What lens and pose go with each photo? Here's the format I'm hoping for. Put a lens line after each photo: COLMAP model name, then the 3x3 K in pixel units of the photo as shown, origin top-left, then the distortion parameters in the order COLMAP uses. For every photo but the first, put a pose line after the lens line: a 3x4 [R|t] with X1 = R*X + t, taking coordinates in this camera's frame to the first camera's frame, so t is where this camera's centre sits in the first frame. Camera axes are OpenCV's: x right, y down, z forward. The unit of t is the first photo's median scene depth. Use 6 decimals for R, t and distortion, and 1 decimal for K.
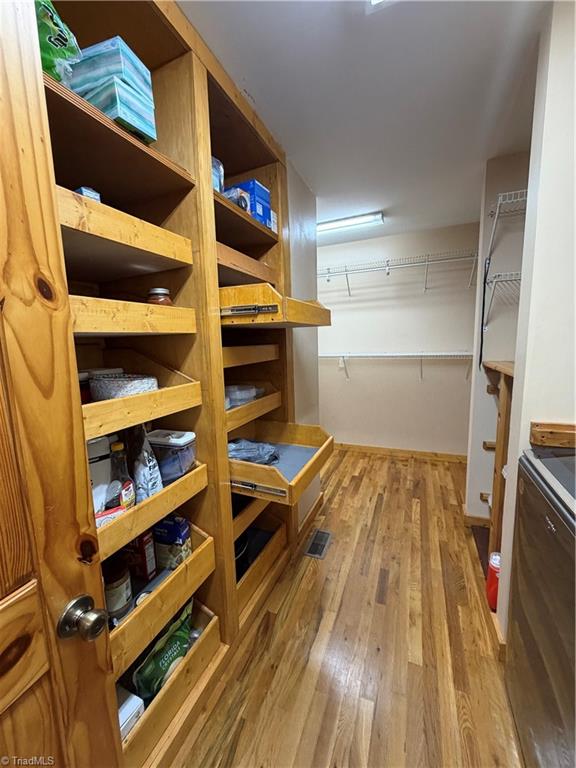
lens RADIAL K [[304.8, 0, 286.5], [0, 304.8, 382.5], [0, 0, 1]] dist [-0.000804, -0.000171]
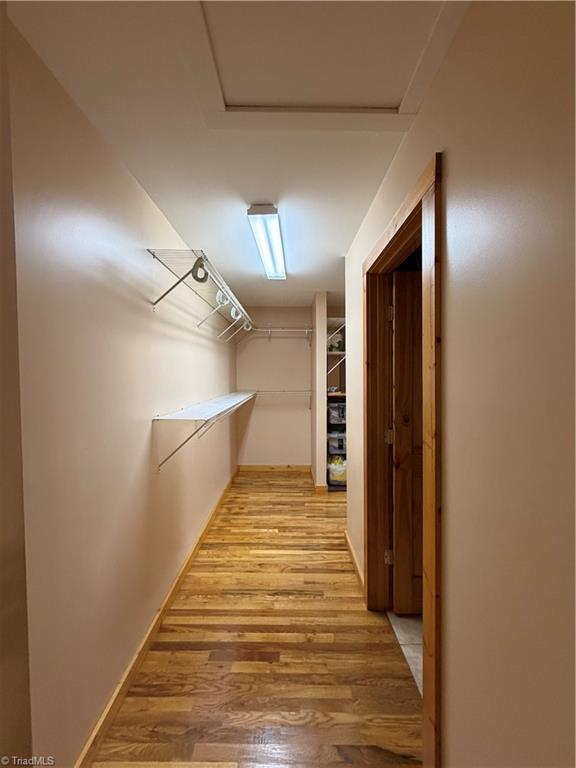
lens RADIAL K [[304.8, 0, 286.5], [0, 304.8, 382.5], [0, 0, 1]] dist [-0.000804, -0.000171]
pose [[-0.388500, 0.012201, 0.921368, -1.086348], [0.145793, 0.988131, 0.048389, -0.299633], [-0.909842, 0.153128, -0.385668, 2.163772]]
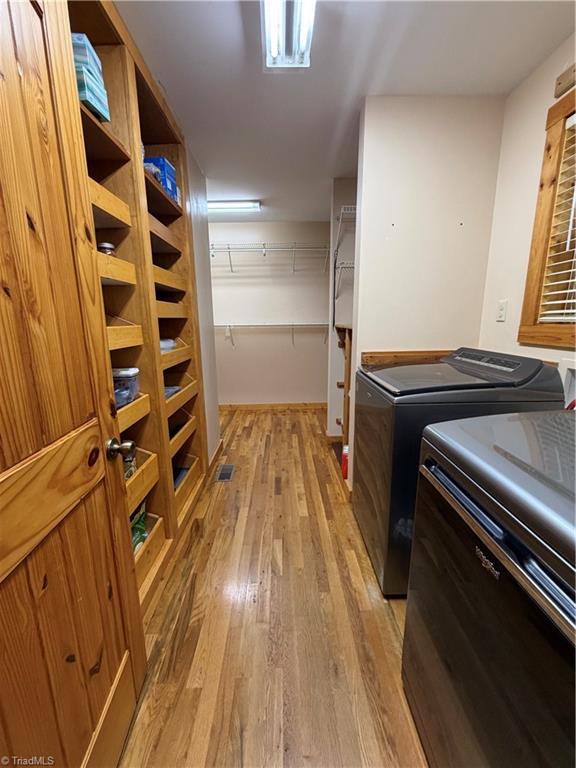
lens RADIAL K [[304.8, 0, 286.5], [0, 304.8, 382.5], [0, 0, 1]] dist [-0.000804, -0.000171]
pose [[0.913688, -0.062460, 0.401587, -0.164606], [0.039245, 0.997062, 0.065785, 0.108869], [-0.404516, -0.044346, 0.913455, -0.238350]]
